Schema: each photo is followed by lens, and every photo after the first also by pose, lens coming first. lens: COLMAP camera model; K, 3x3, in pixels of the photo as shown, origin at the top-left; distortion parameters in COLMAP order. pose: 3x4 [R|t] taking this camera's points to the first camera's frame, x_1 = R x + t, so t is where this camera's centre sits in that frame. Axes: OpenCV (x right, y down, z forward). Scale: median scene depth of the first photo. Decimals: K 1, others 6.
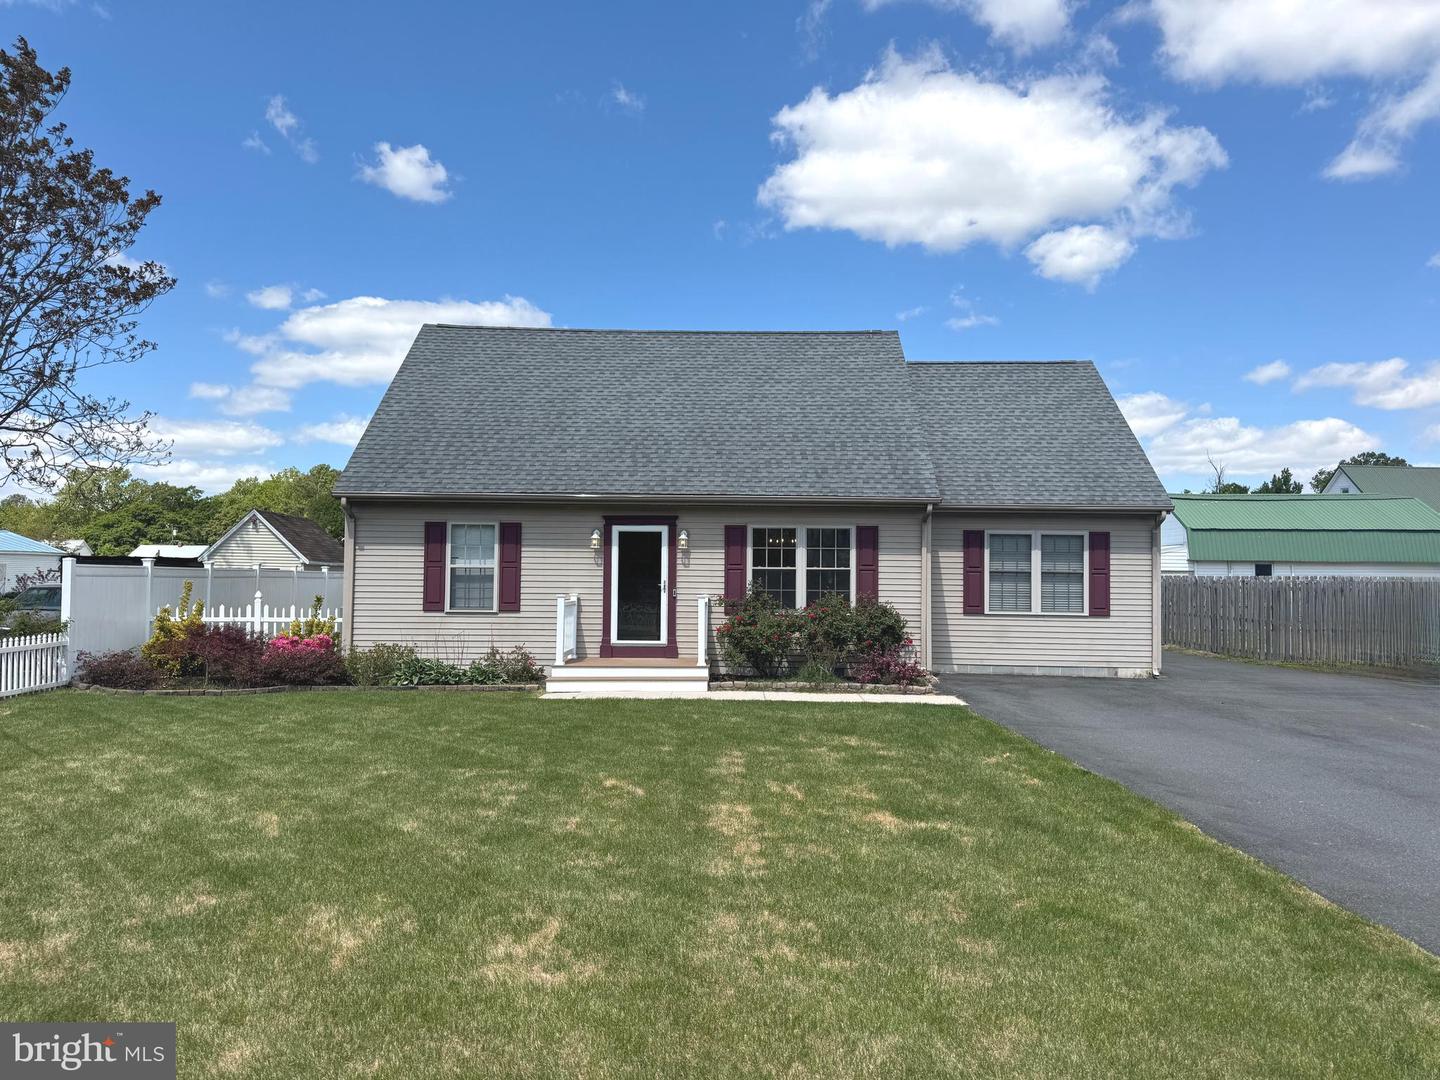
lens RADIAL K [[1017.3, 0, 723.6], [0, 1017.3, 533.8], [0, 0, 1]] dist [0.057412, -0.063569]
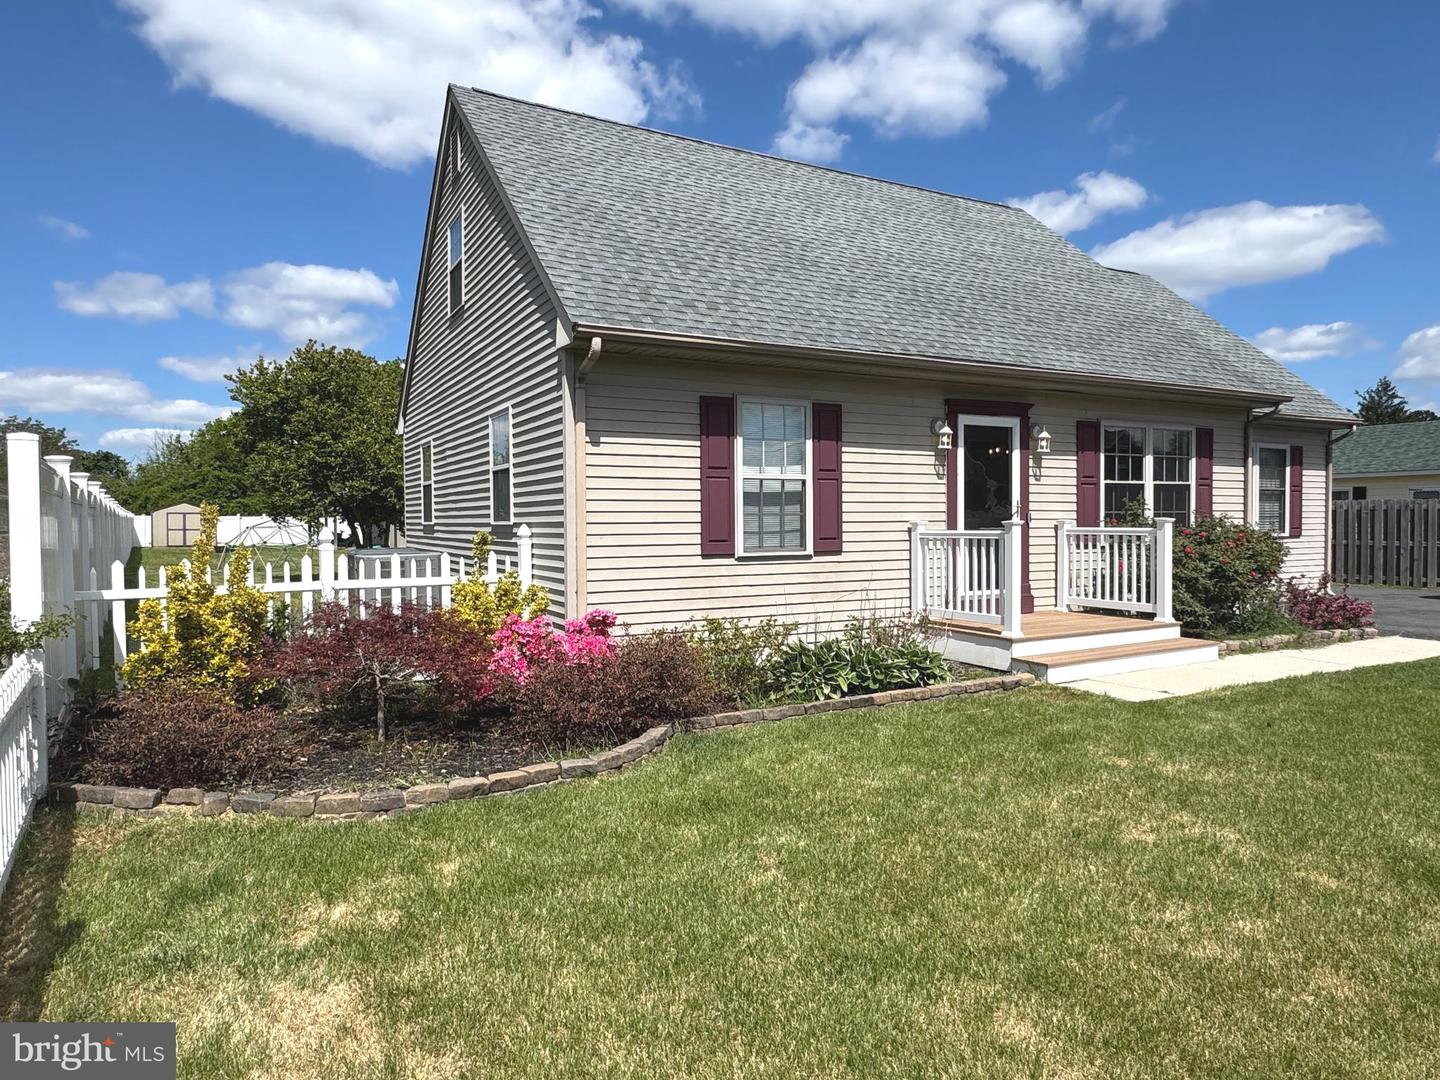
lens RADIAL K [[919.3, 0, 712.0], [0, 919.3, 543.8], [0, 0, 1]] dist [-0.004284, -0.000964]
pose [[0.895502, -0.027044, 0.444235, -0.508286], [0.000166, 0.998172, 0.060431, 0.038107], [-0.445057, -0.054042, 0.893870, 0.544102]]
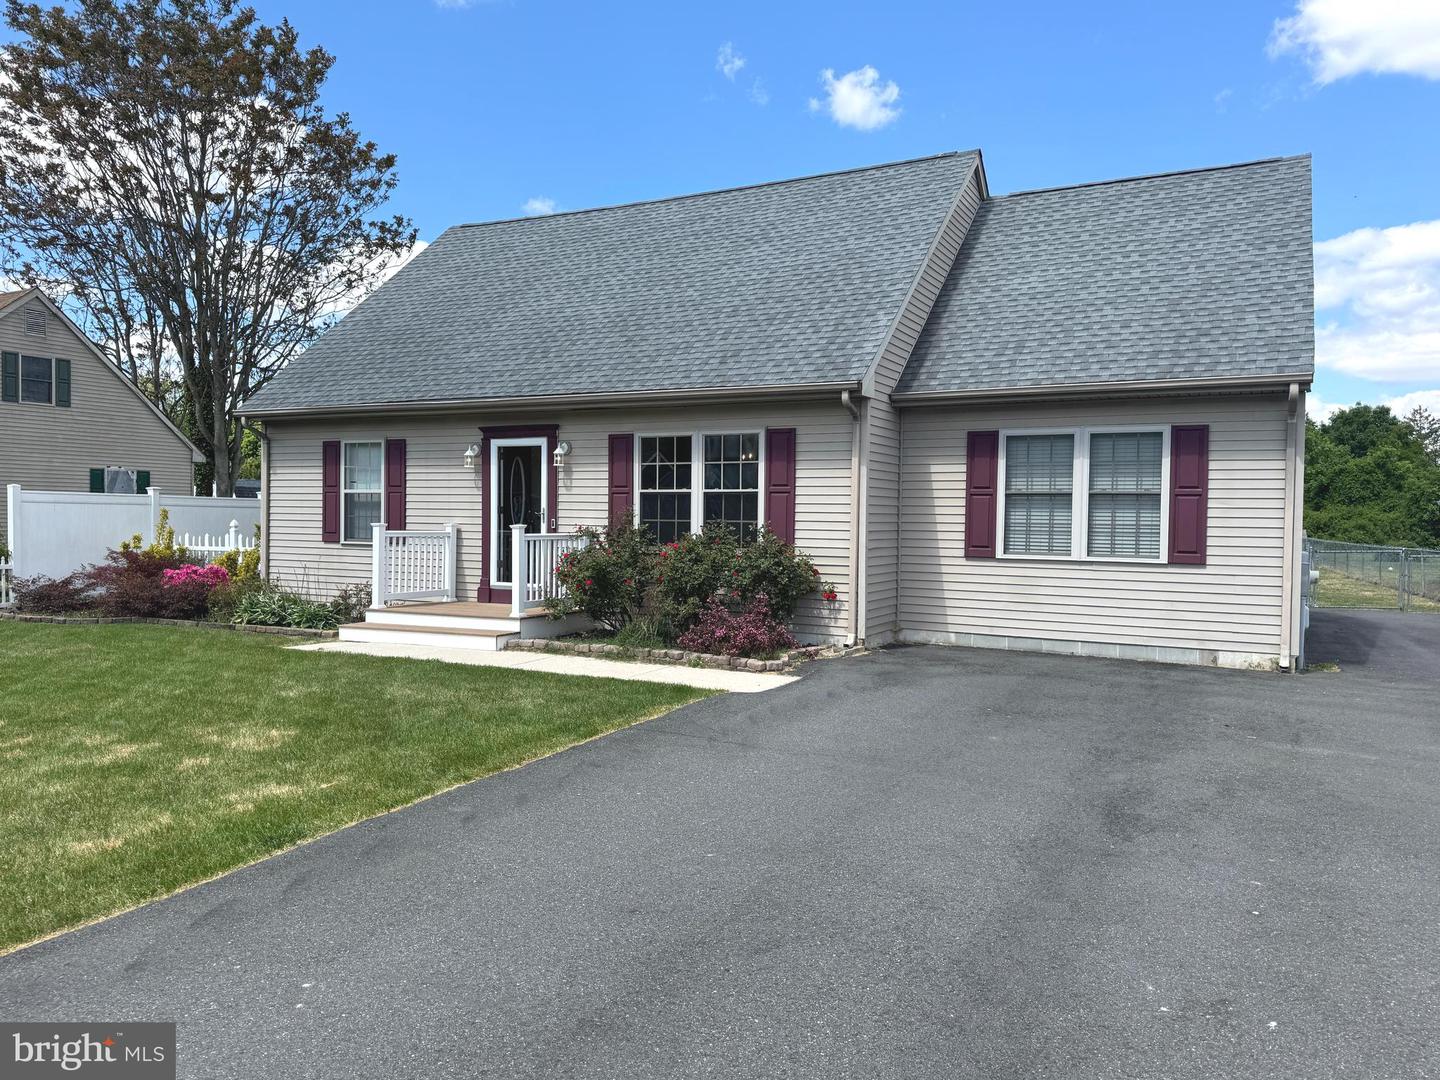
lens RADIAL K [[1054.2, 0, 730.0], [0, 1054.2, 551.0], [0, 0, 1]] dist [0.022558, -0.037855]
pose [[0.888723, 0.015742, -0.458175, 0.441420], [0.017592, 0.997503, 0.068397, 0.026135], [0.458108, -0.068846, 0.886227, 0.341800]]
